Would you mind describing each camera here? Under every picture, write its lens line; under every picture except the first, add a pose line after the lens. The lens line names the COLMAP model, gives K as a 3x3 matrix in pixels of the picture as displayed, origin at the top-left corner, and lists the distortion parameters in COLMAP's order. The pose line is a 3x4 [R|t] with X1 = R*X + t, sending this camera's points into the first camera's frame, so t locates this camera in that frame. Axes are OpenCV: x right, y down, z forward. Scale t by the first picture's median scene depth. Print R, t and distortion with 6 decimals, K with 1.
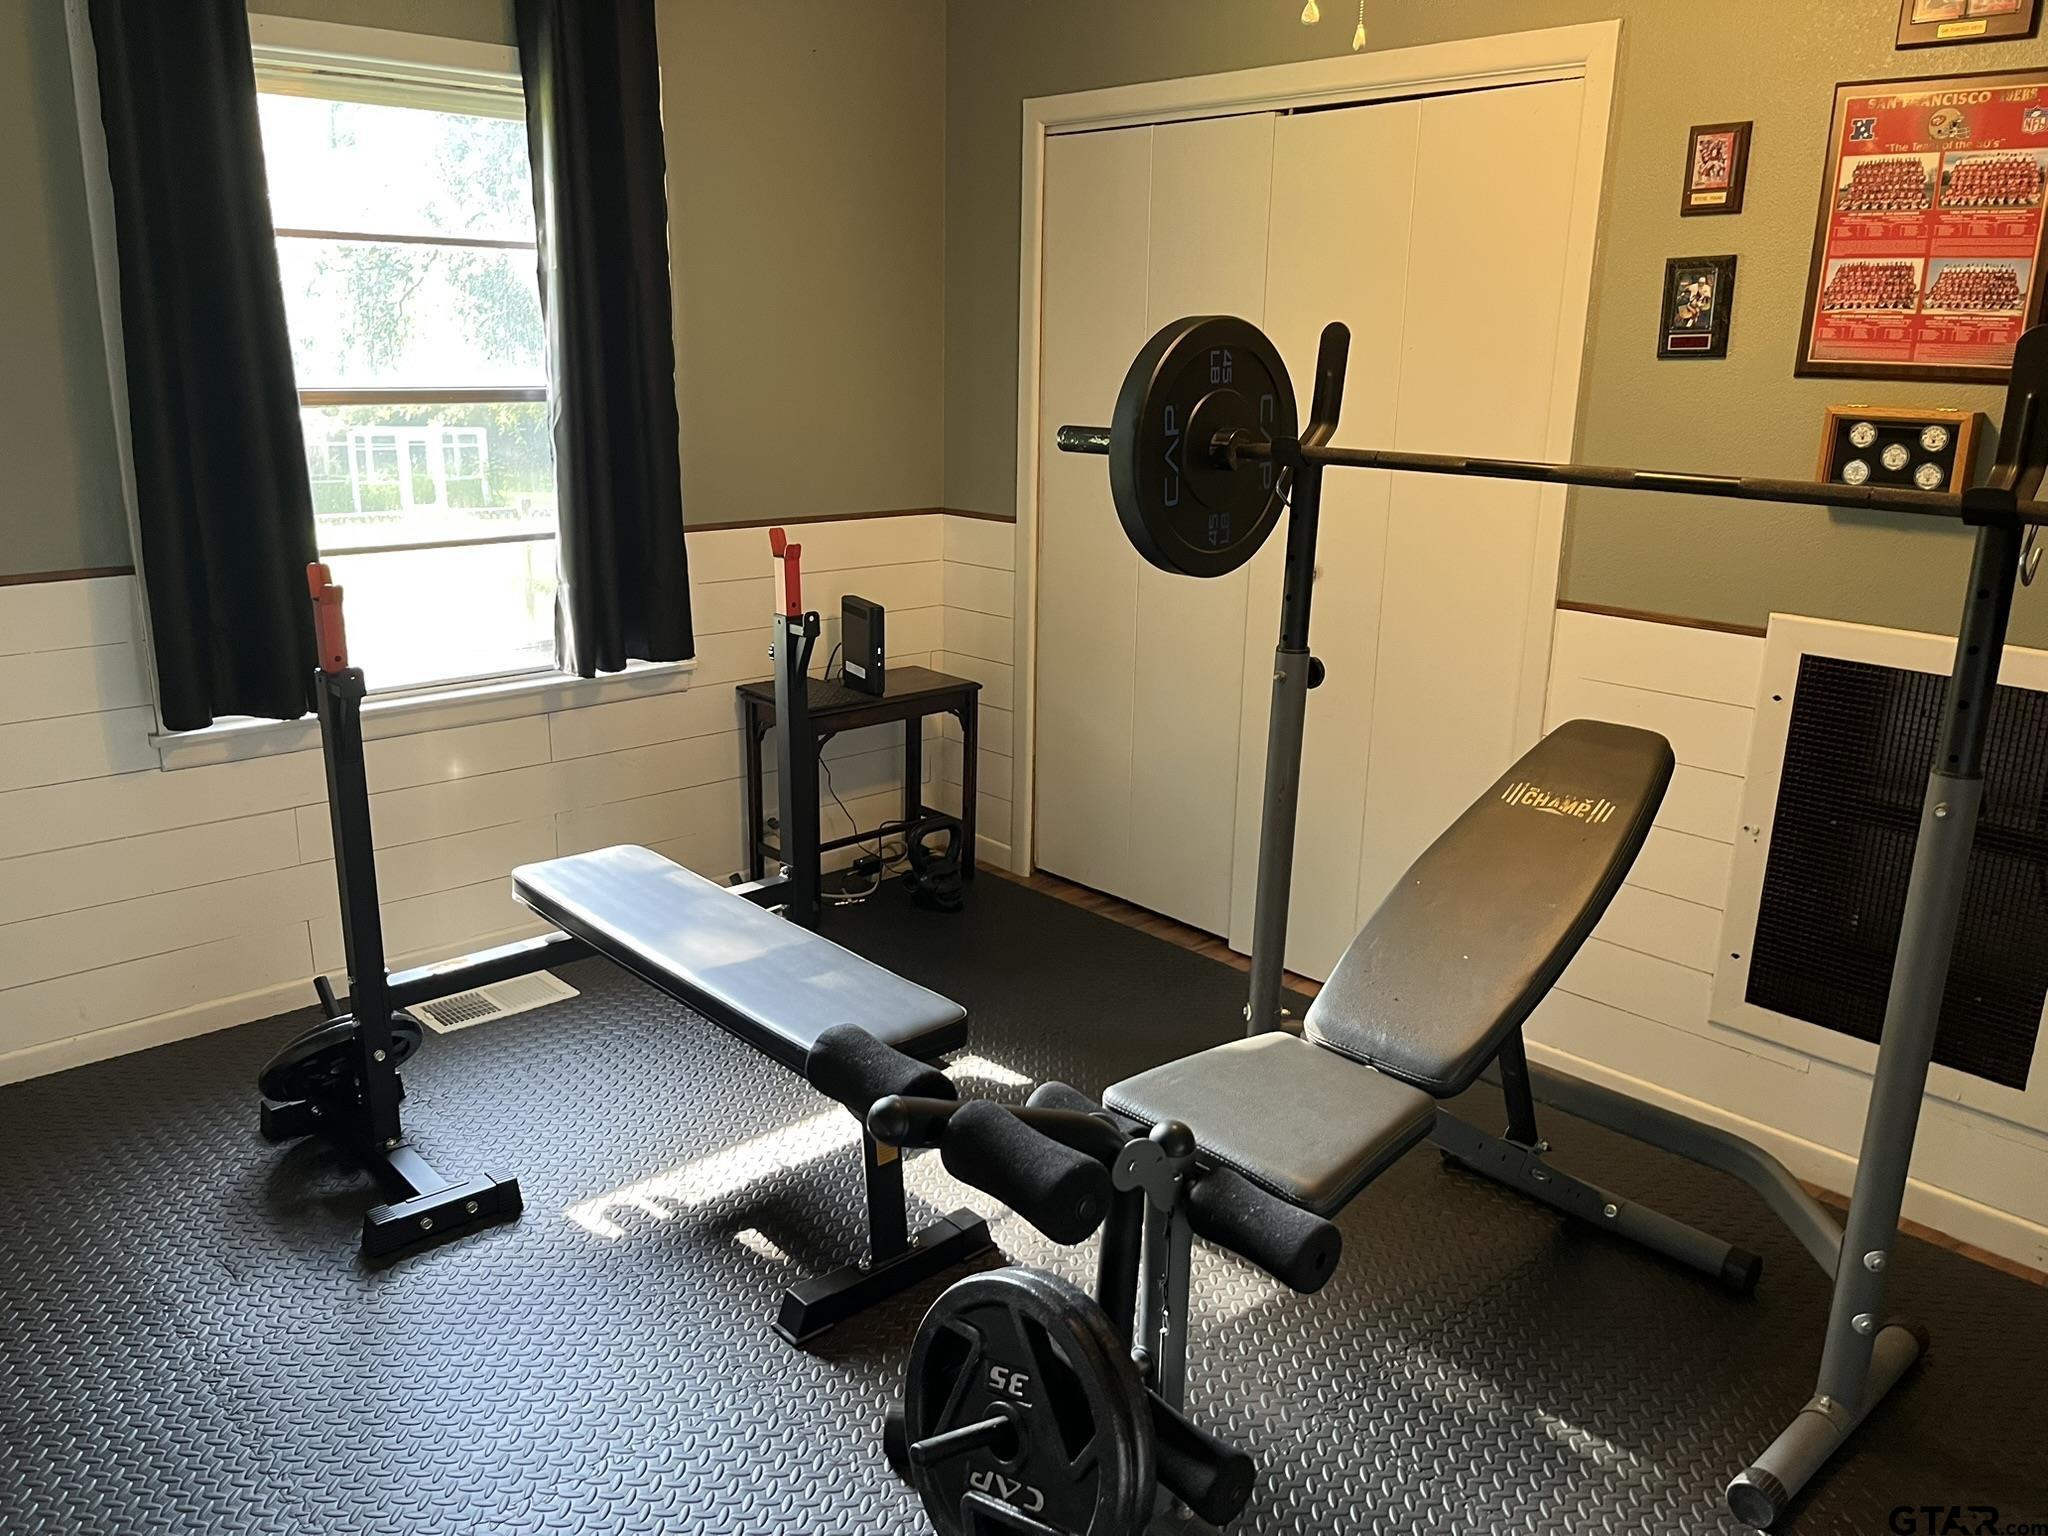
lens RADIAL K [[1537.1, 0, 1013.2], [0, 1537.1, 780.8], [0, 0, 1]] dist [0.059661, -0.089678]
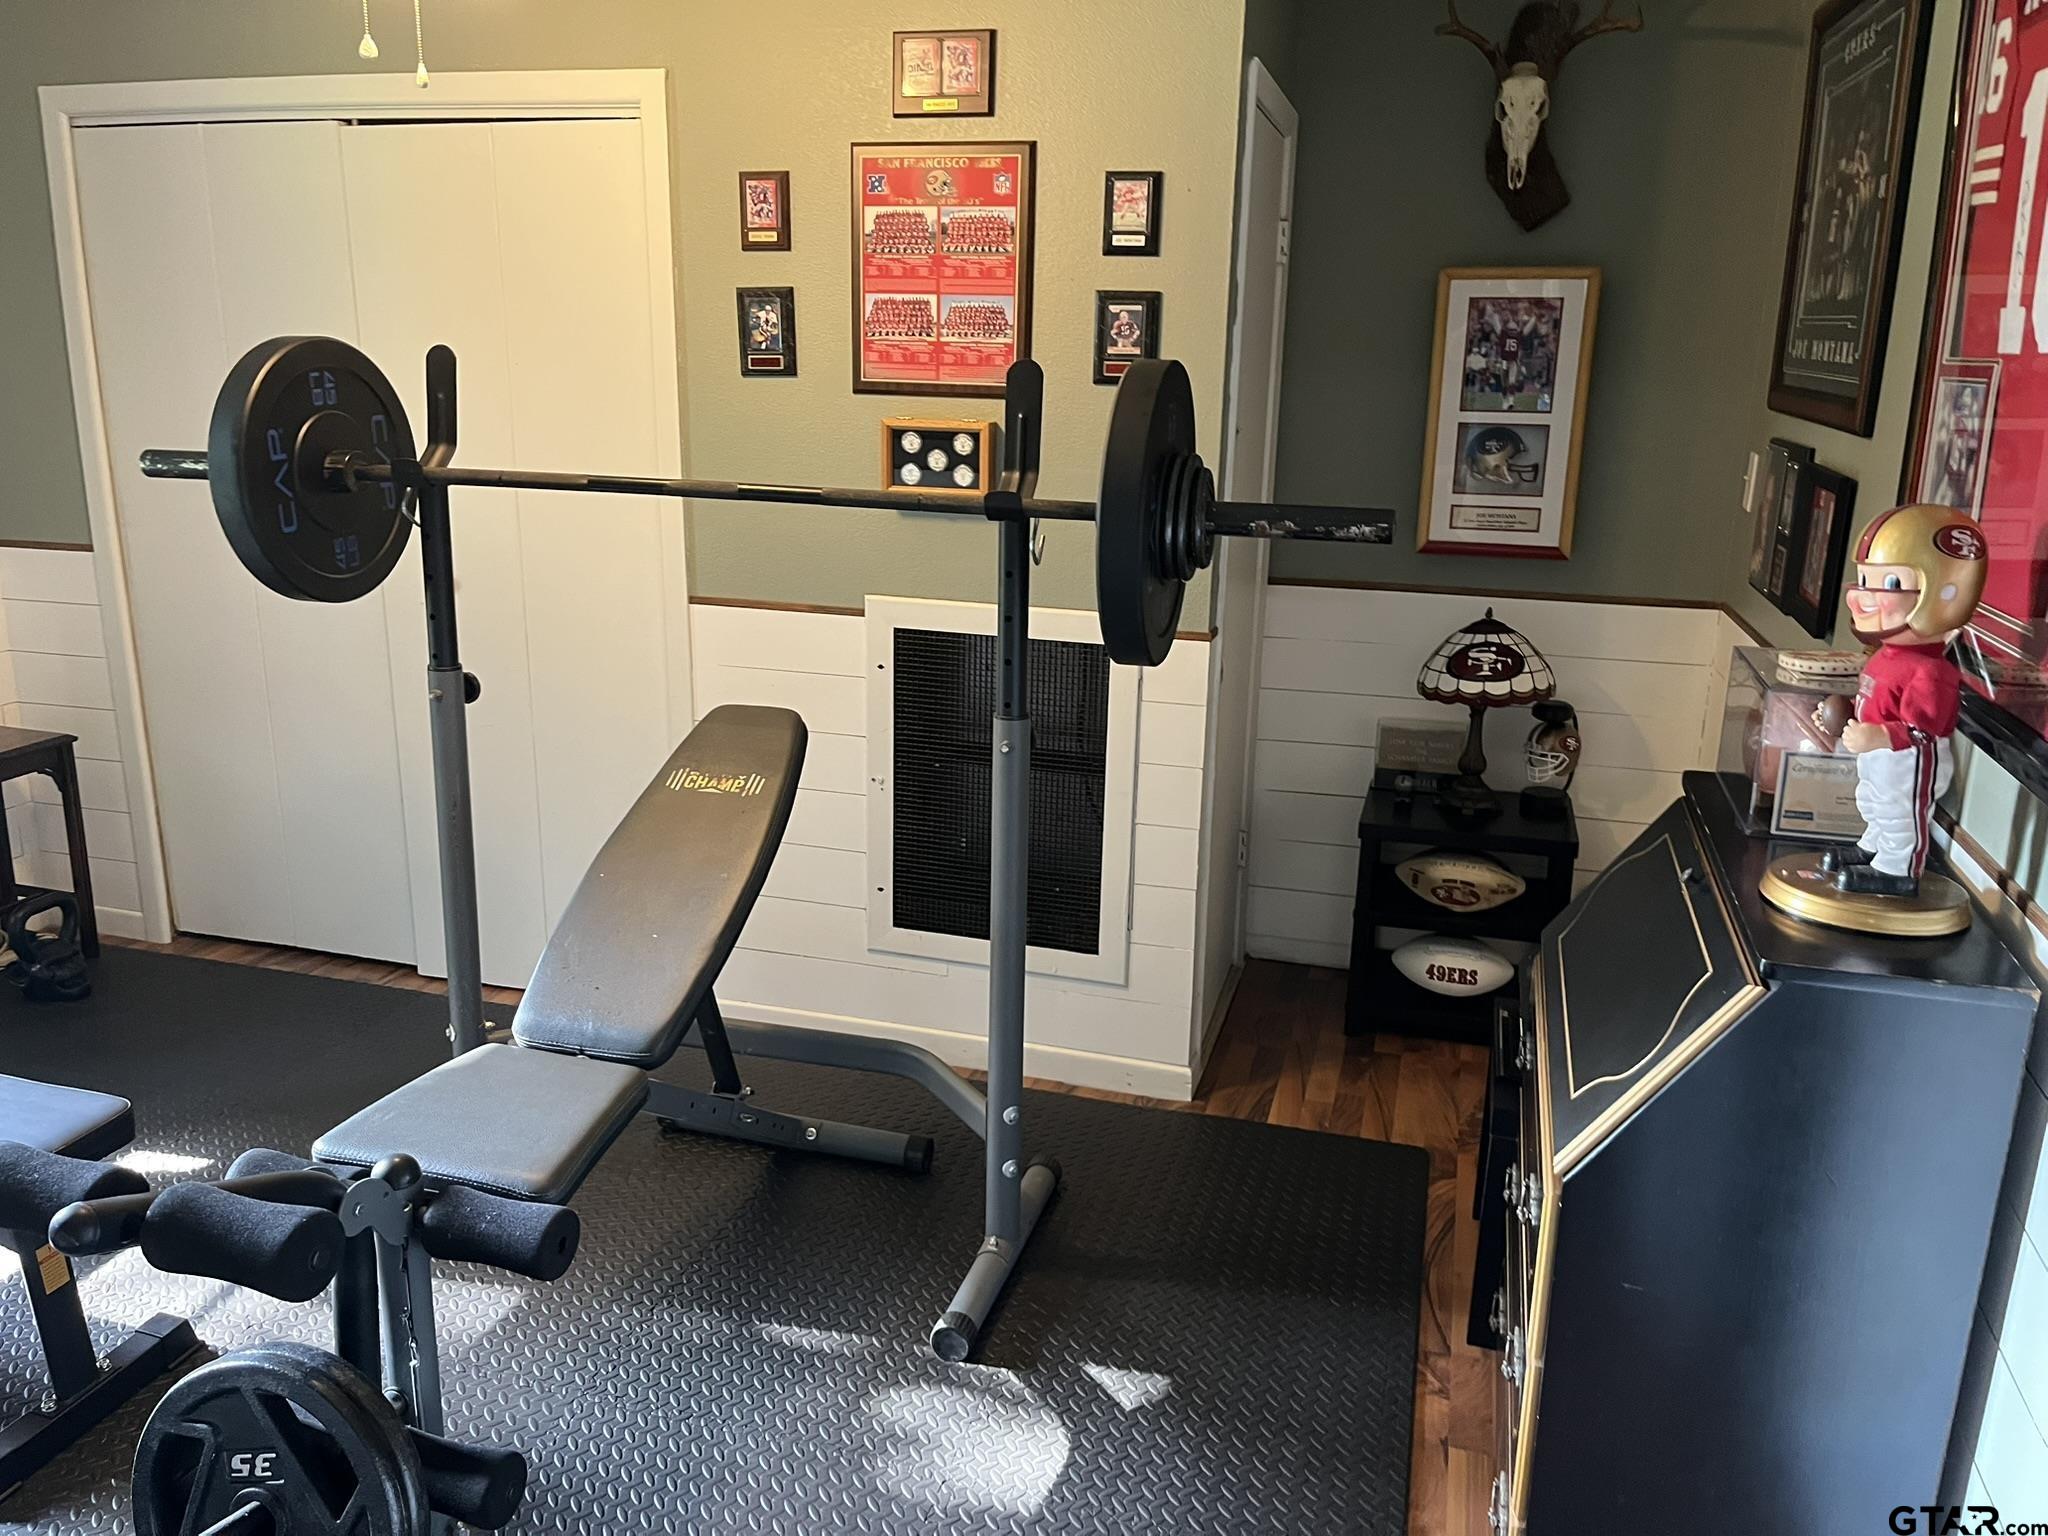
lens RADIAL K [[1537.1, 0, 995.6], [0, 1537.1, 762.7], [0, 0, 1]] dist [0.059661, -0.089678]
pose [[0.859816, -0.135054, 0.492419, -0.016092], [0.137785, 0.989979, 0.030930, -0.005923], [-0.491662, 0.041254, 0.869809, -0.056414]]
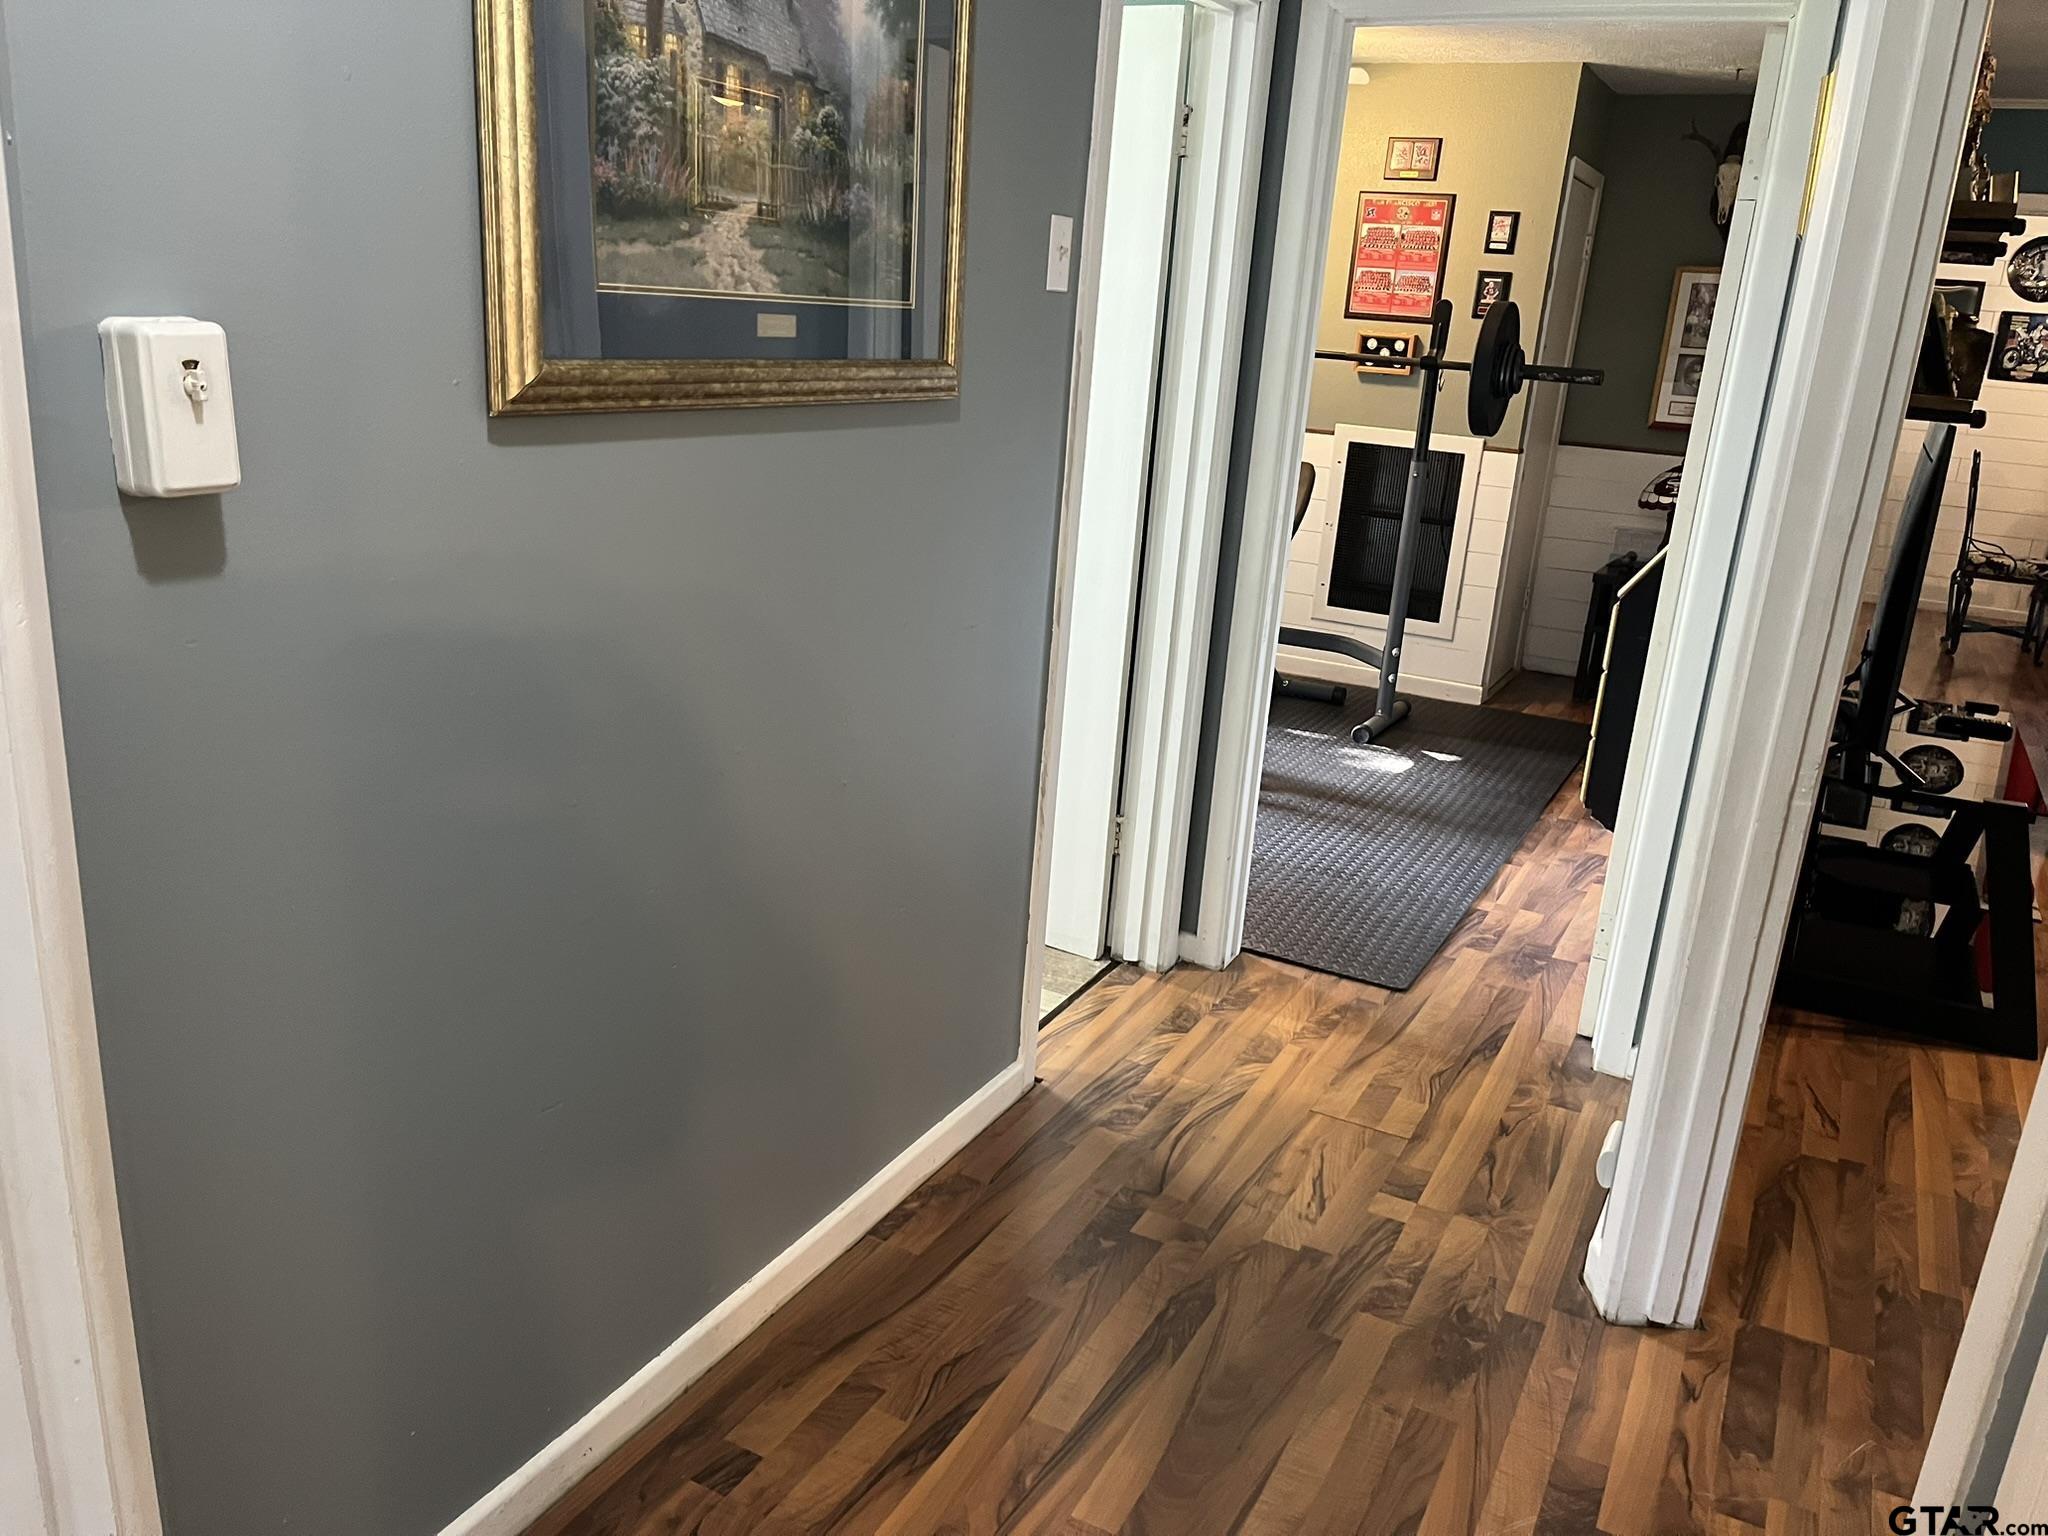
lens RADIAL K [[1537.1, 0, 1017.9], [0, 1537.1, 780.5], [0, 0, 1]] dist [0.059661, -0.089678]
pose [[0.942776, -0.054806, 0.328892, -0.779525], [0.042608, 0.998114, 0.044187, 0.316393], [-0.330693, -0.027645, 0.943333, -1.070683]]
